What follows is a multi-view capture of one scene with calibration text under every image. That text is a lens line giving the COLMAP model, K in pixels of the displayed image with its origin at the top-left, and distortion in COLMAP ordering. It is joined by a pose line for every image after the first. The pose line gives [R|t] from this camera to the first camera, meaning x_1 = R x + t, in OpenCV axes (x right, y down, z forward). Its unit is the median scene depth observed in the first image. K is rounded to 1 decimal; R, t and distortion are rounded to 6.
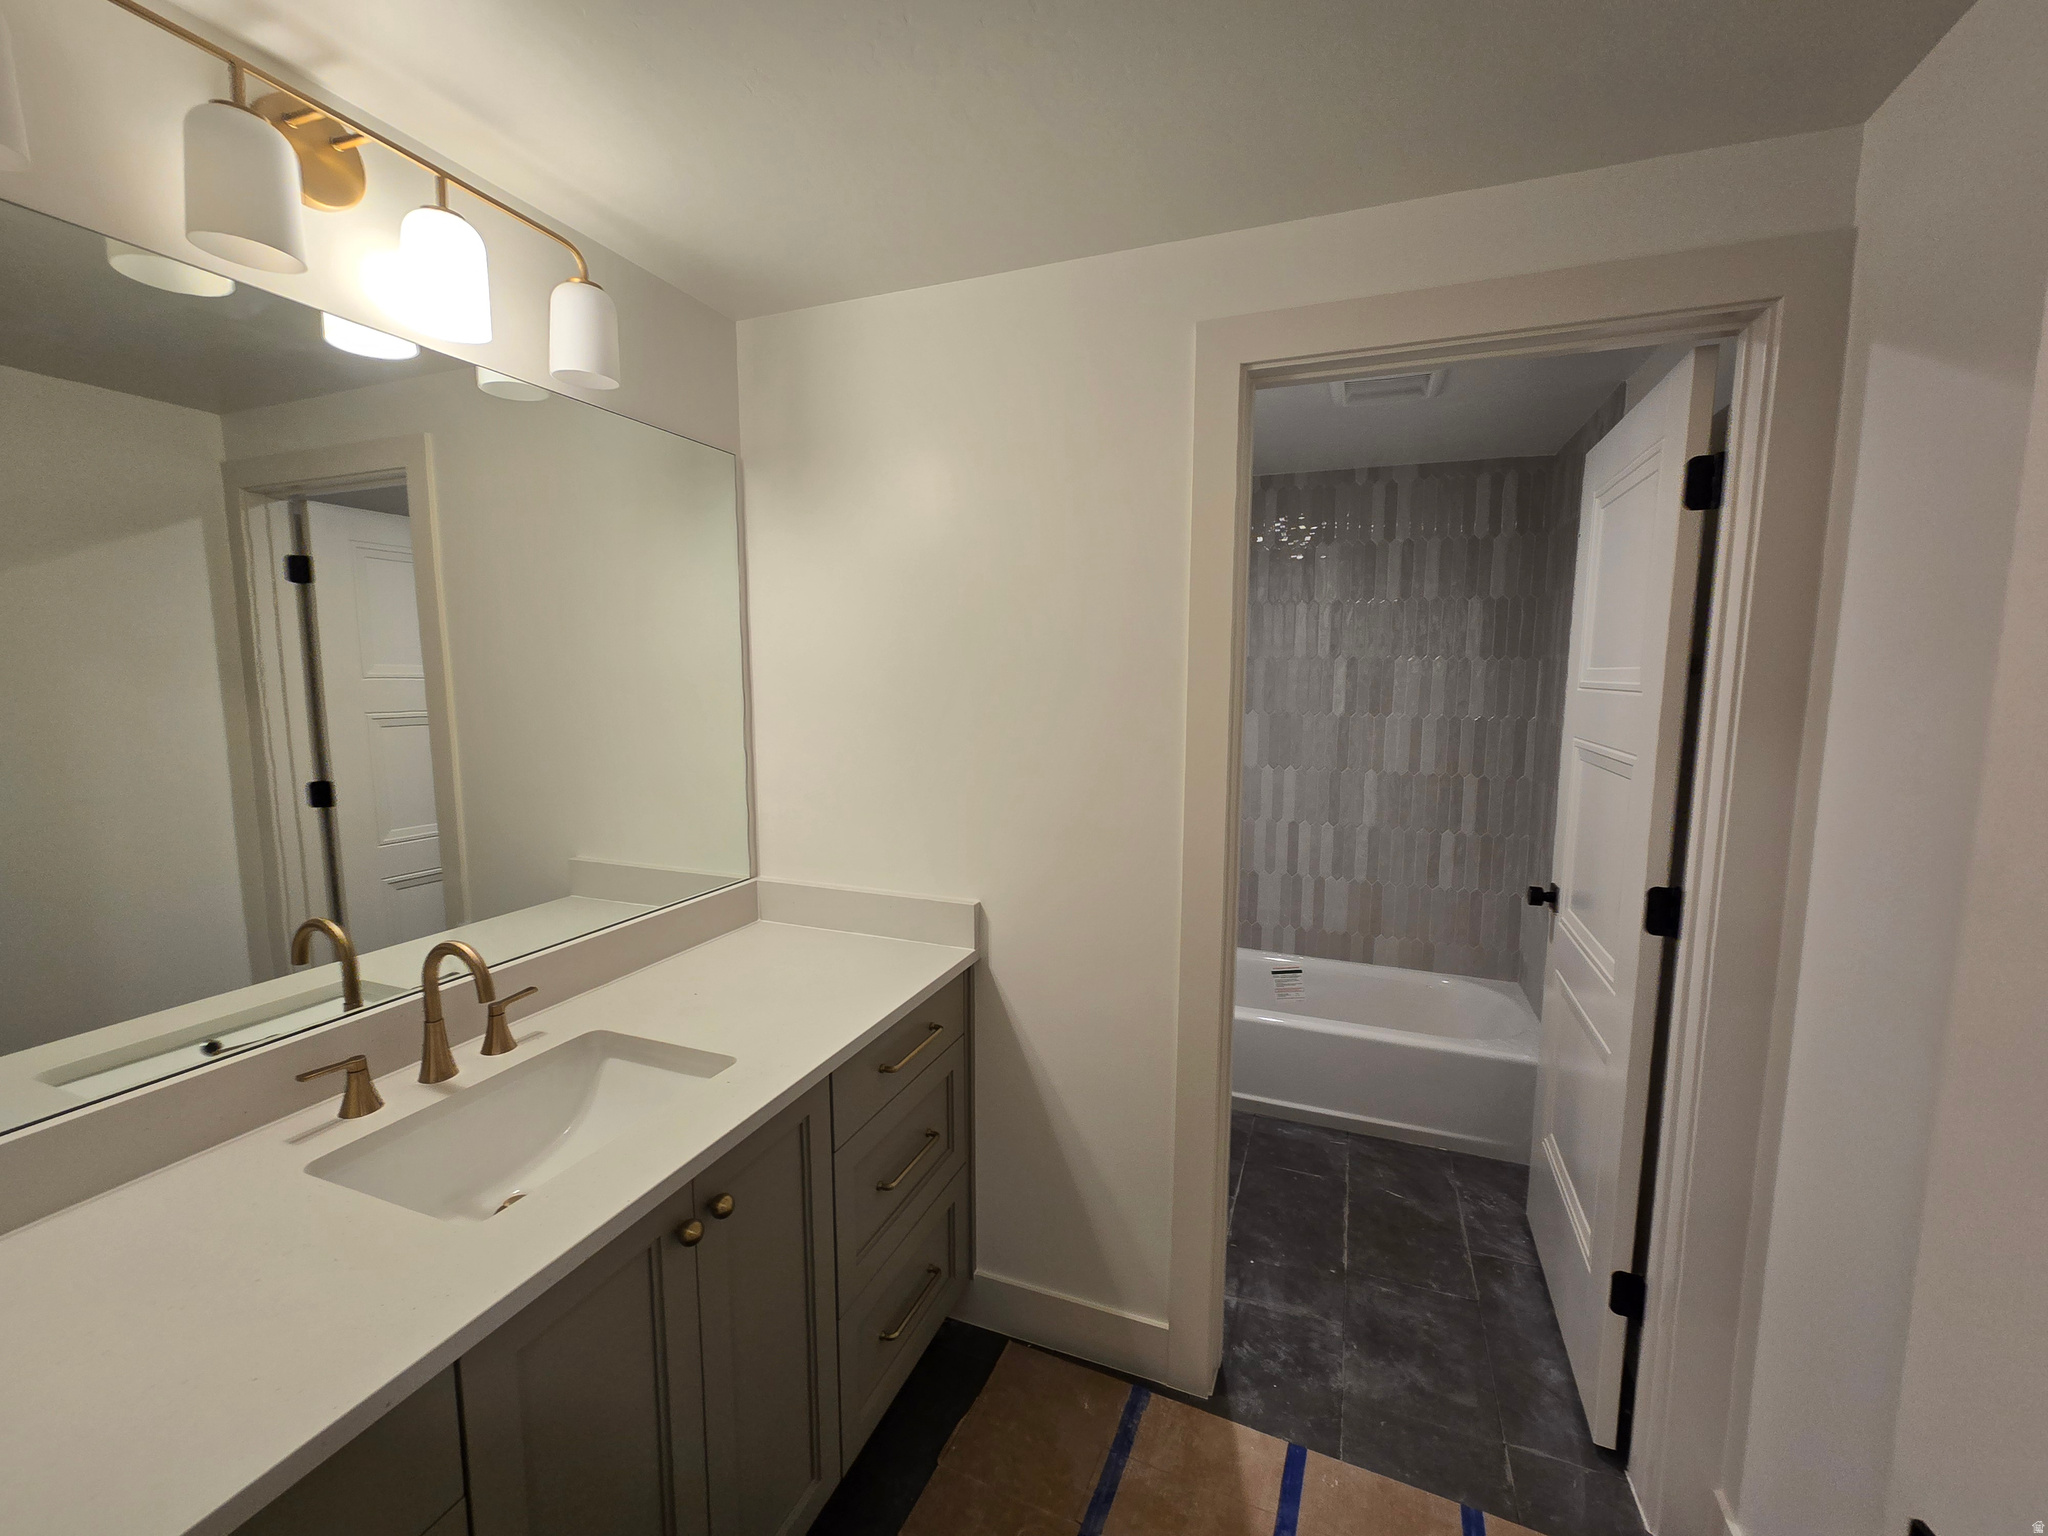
lens RADIAL K [[843.4, 0, 1031.7], [0, 843.4, 763.8], [0, 0, 1]] dist [0.000754, 0.000582]
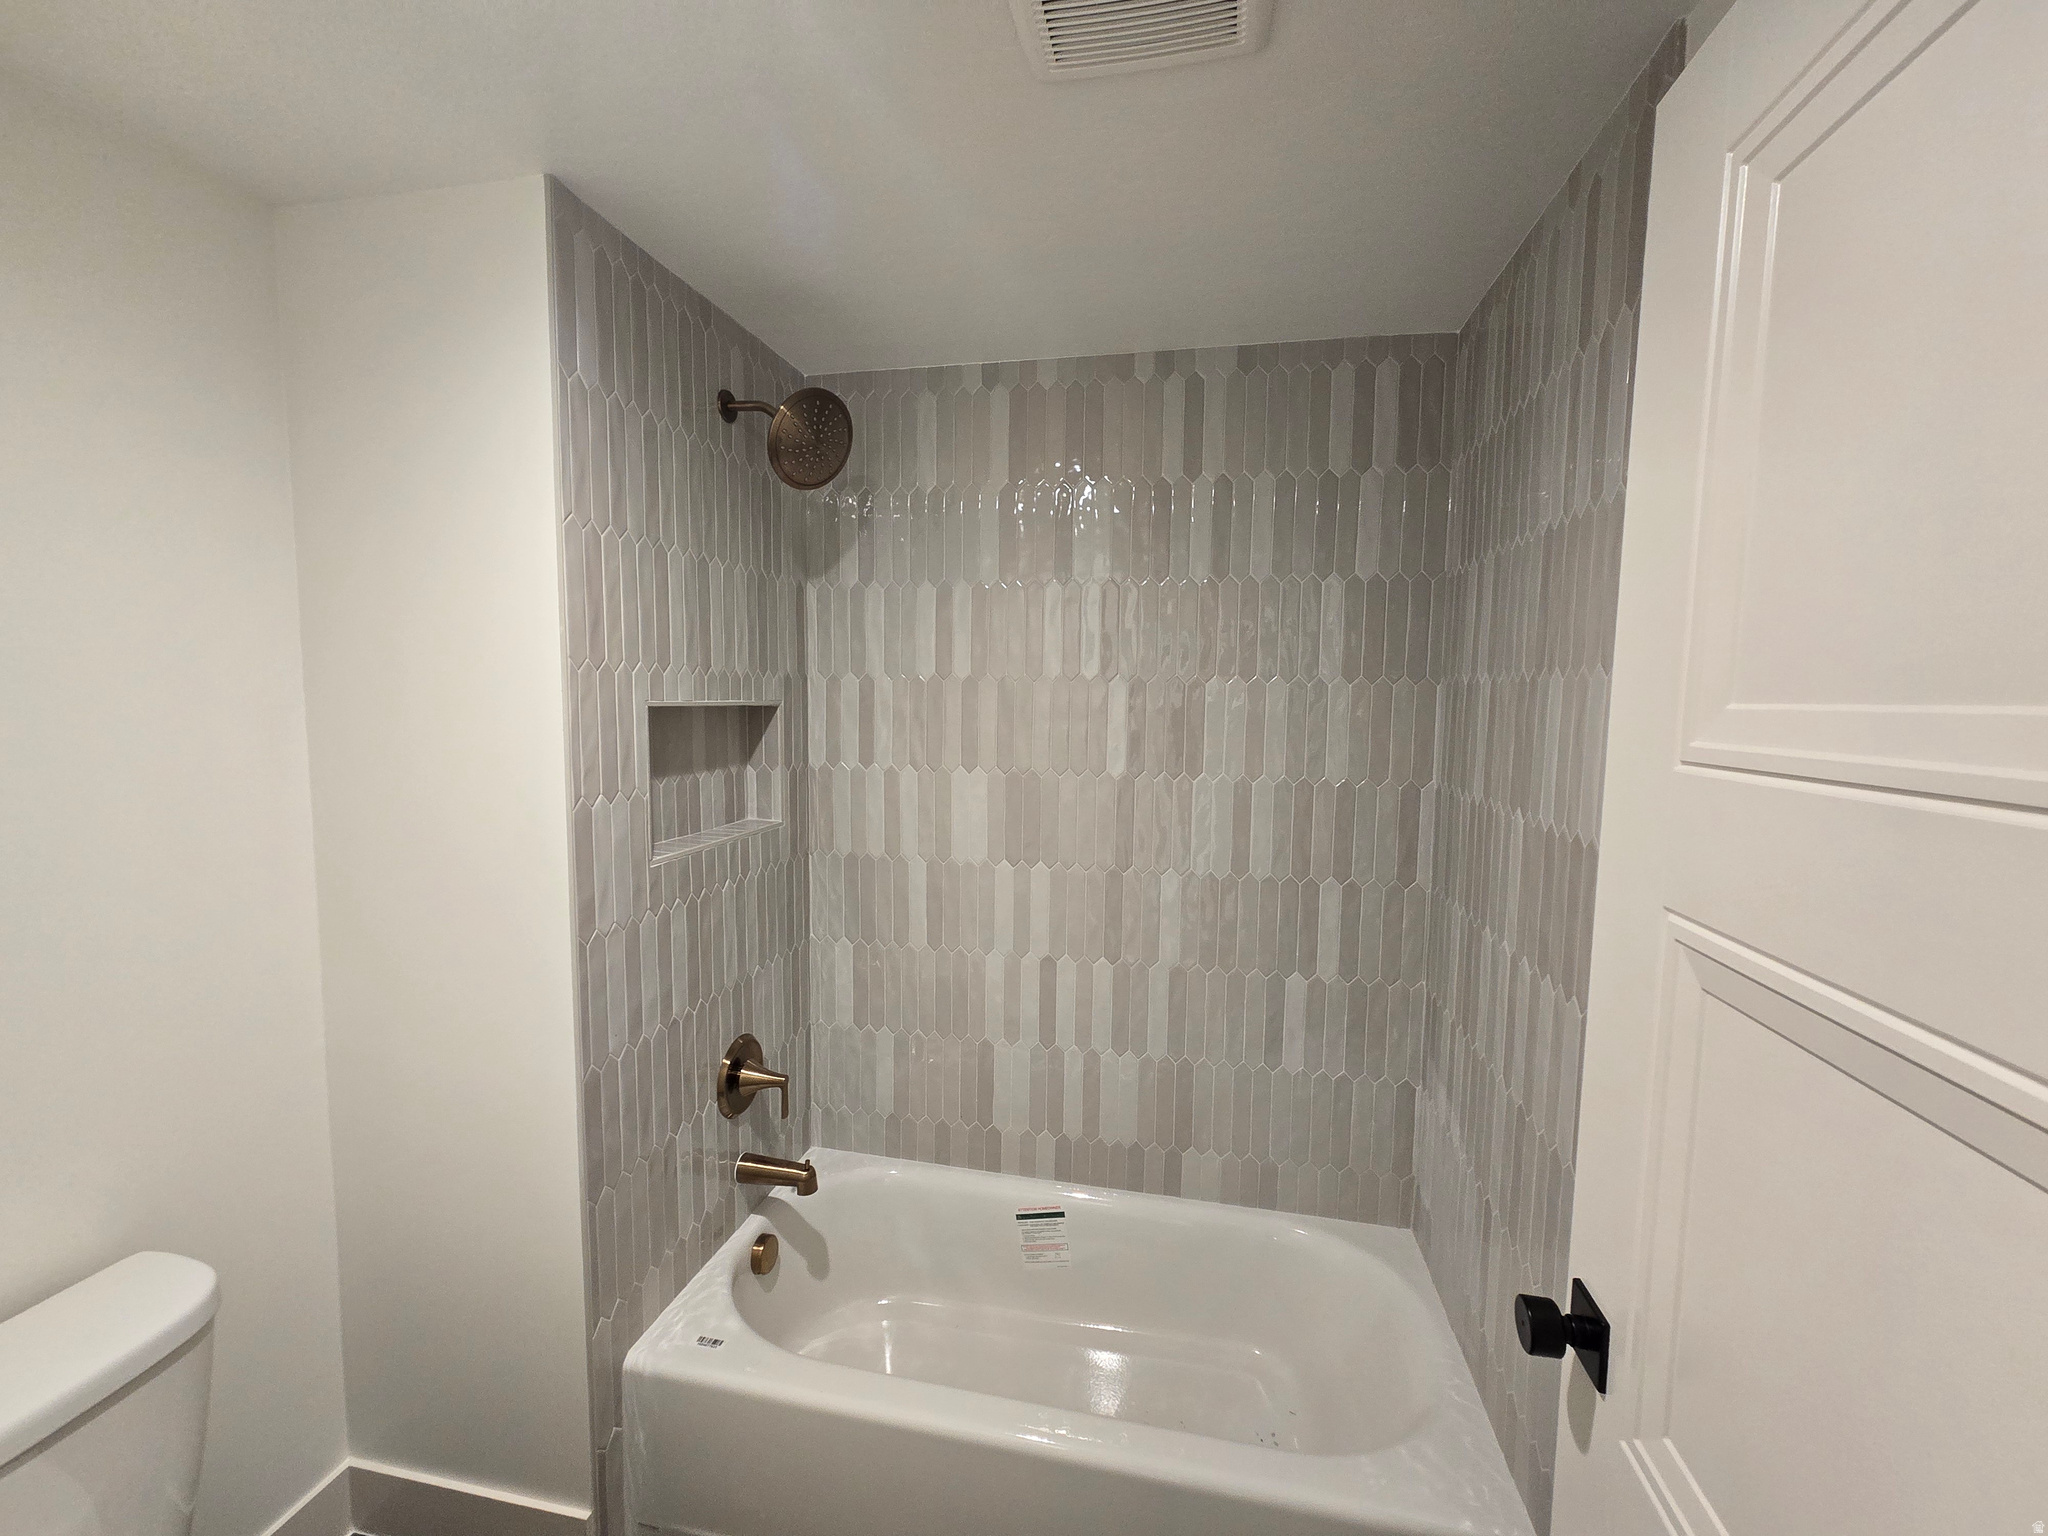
lens RADIAL K [[843.4, 0, 1021.6], [0, 843.4, 771.7], [0, 0, 1]] dist [0.000754, 0.000582]
pose [[0.986870, -0.008623, 0.161287, 0.208598], [0.012054, 0.999721, -0.020309, -0.050812], [-0.161067, 0.021986, 0.986699, 0.442080]]
